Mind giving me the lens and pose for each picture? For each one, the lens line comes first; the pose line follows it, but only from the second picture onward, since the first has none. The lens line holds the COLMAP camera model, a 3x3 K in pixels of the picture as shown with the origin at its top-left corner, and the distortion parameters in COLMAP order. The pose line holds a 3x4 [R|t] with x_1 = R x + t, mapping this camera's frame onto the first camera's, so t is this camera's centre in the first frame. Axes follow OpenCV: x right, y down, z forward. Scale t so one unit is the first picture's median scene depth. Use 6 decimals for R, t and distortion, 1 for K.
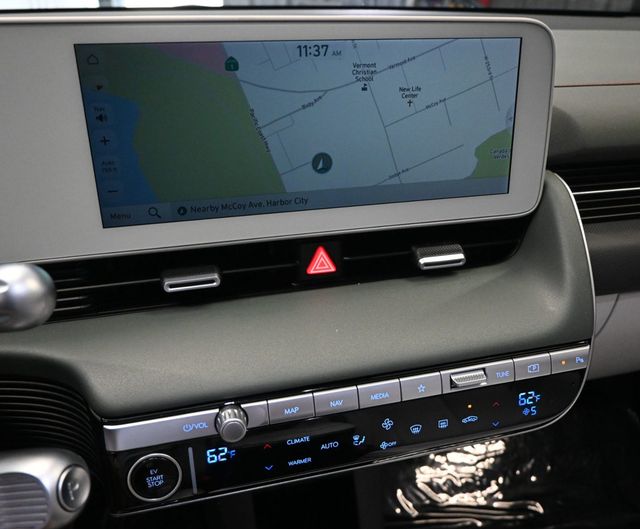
lens RADIAL K [[566.9, 0, 320.0], [0, 566.9, 264.5], [0, 0, 1]] dist [0.006368, 0.003018]
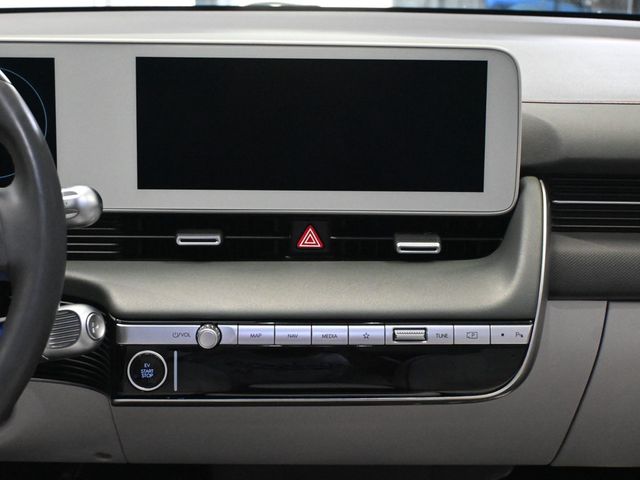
lens RADIAL K [[1169.7, 0, 320.0], [0, 1169.7, 240.0], [0, 0, 1]] dist [-0.067720, -0.192033]
pose [[0.969684, 0.070927, -0.233844, 0.597249], [-0.113081, 0.978567, -0.172104, 0.420272], [0.216625, 0.193330, 0.956921, -1.316233]]
